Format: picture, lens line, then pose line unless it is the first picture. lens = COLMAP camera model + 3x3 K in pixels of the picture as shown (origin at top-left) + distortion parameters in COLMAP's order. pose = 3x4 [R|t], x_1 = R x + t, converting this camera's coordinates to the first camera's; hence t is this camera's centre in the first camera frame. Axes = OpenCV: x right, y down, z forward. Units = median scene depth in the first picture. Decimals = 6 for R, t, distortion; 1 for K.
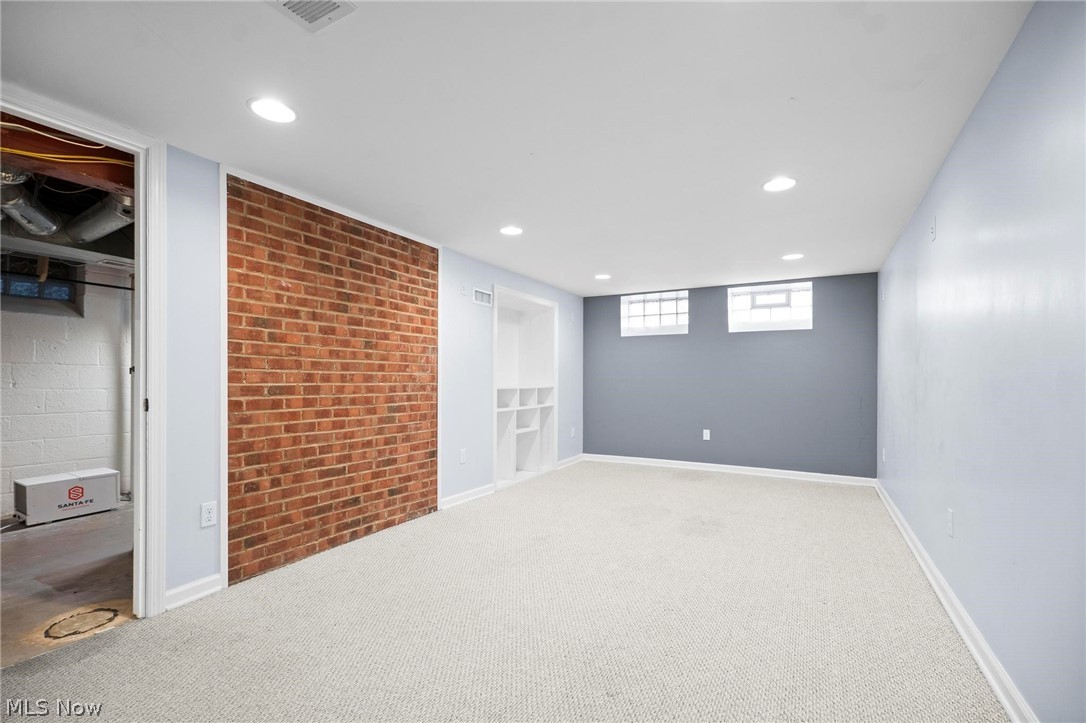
lens RADIAL K [[494.8, 0, 545.5], [0, 494.8, 384.3], [0, 0, 1]] dist [0.005324, 0.000213]
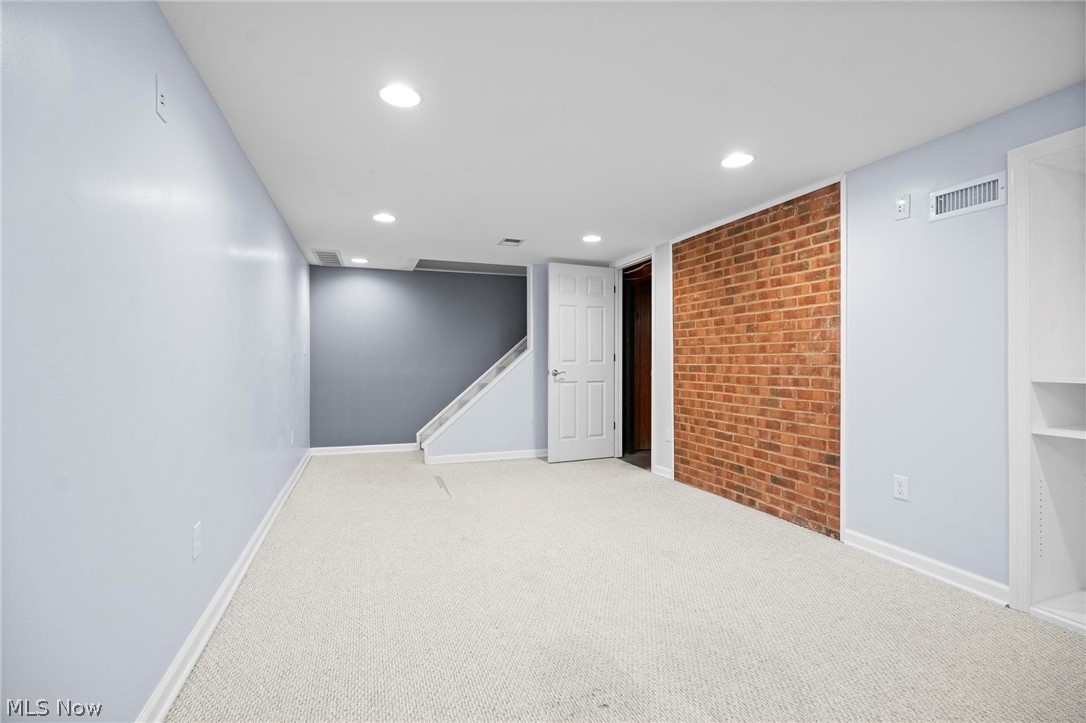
lens RADIAL K [[494.8, 0, 543.8], [0, 494.8, 359.5], [0, 0, 1]] dist [0.005324, 0.000213]
pose [[-0.663884, 0.001352, -0.747834, 0.731433], [-0.000655, 0.999997, 0.002389, -0.015053], [0.747835, 0.002075, -0.663881, 1.371391]]
